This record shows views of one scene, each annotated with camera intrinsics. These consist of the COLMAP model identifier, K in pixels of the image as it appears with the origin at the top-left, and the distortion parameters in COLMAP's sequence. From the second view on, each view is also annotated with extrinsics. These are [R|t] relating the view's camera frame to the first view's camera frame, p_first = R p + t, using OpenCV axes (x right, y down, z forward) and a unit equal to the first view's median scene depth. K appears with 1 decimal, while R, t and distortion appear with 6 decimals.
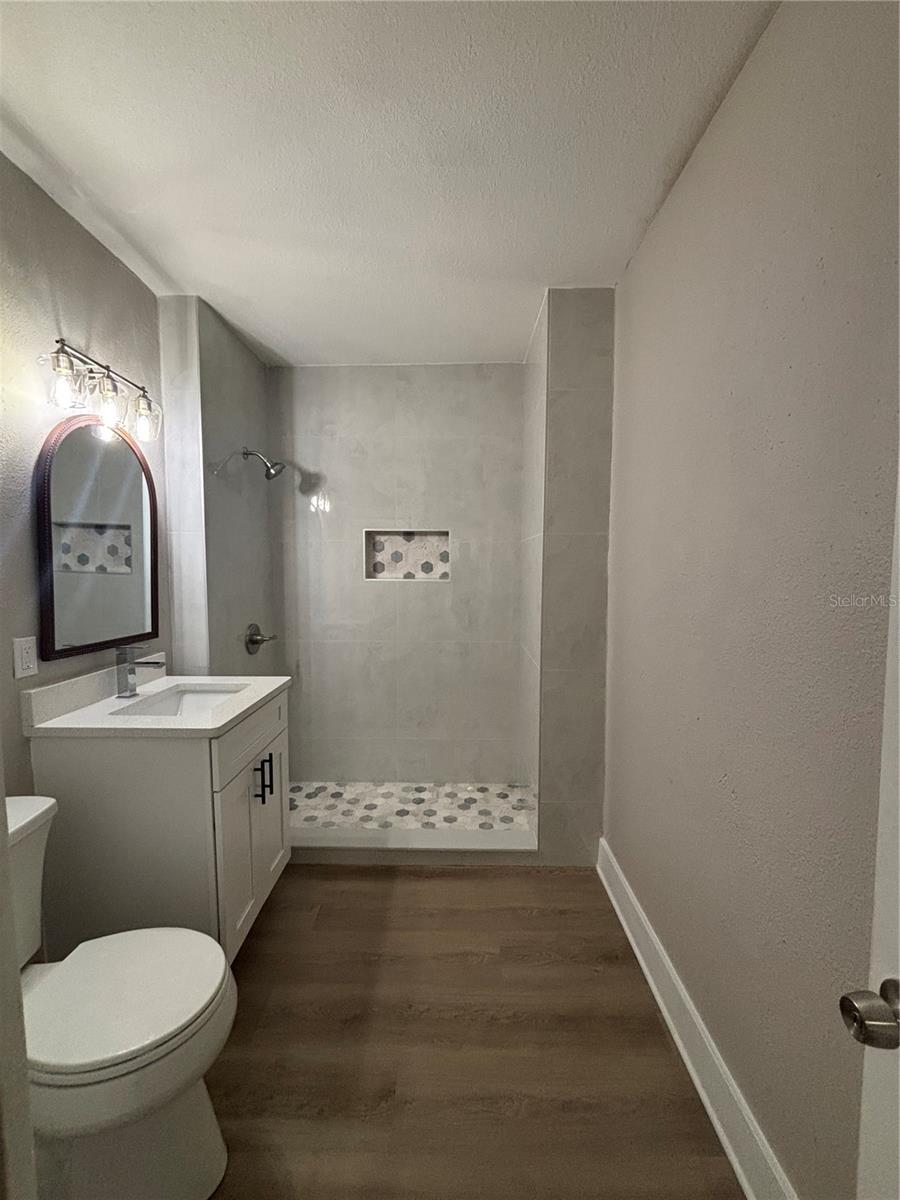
lens RADIAL K [[479.2, 0, 449.5], [0, 479.2, 604.6], [0, 0, 1]] dist [-0.001330, 0.000138]
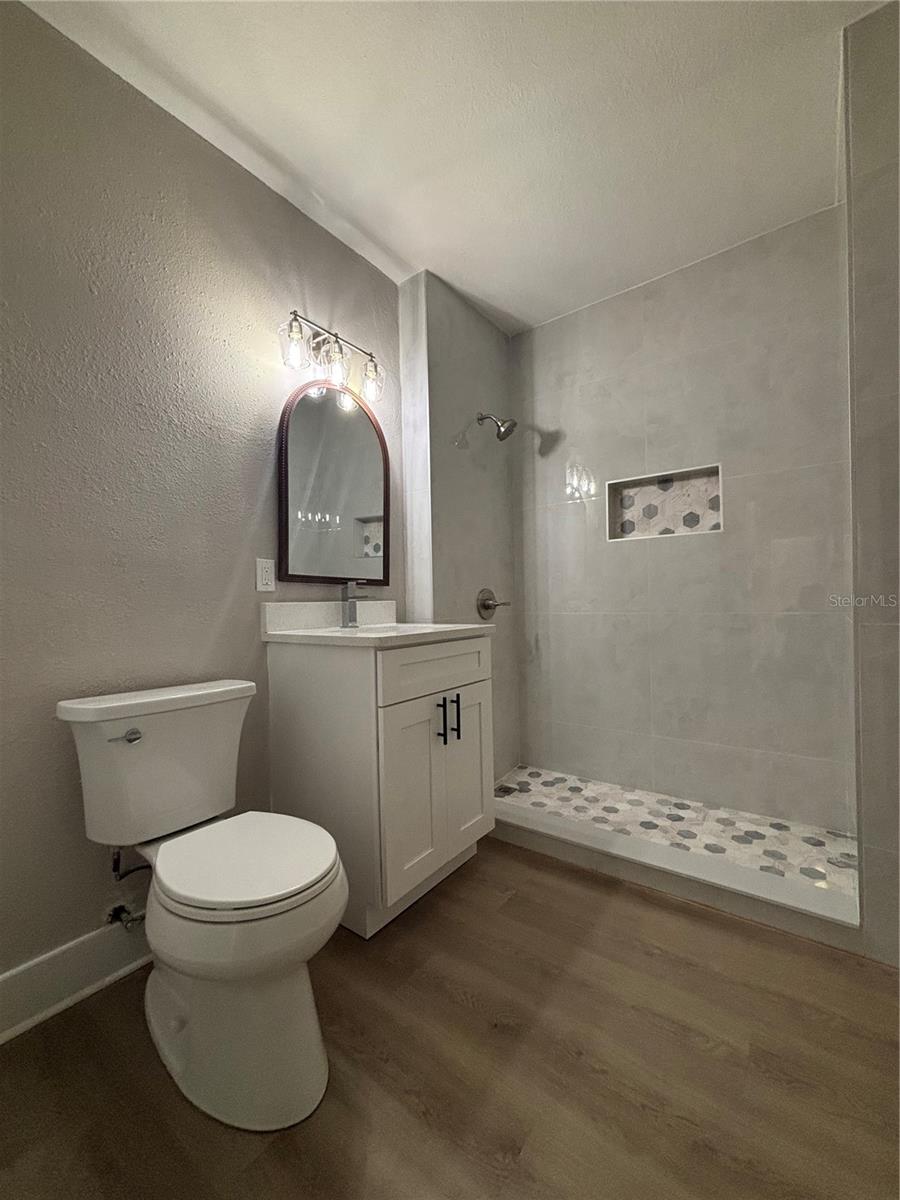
lens RADIAL K [[479.2, 0, 449.5], [0, 479.2, 604.6], [0, 0, 1]] dist [-0.001330, 0.000138]
pose [[0.806293, -0.016676, -0.591281, 0.111418], [-0.022066, 0.998059, -0.058239, 0.133448], [0.591105, 0.060005, 0.804360, 0.165274]]
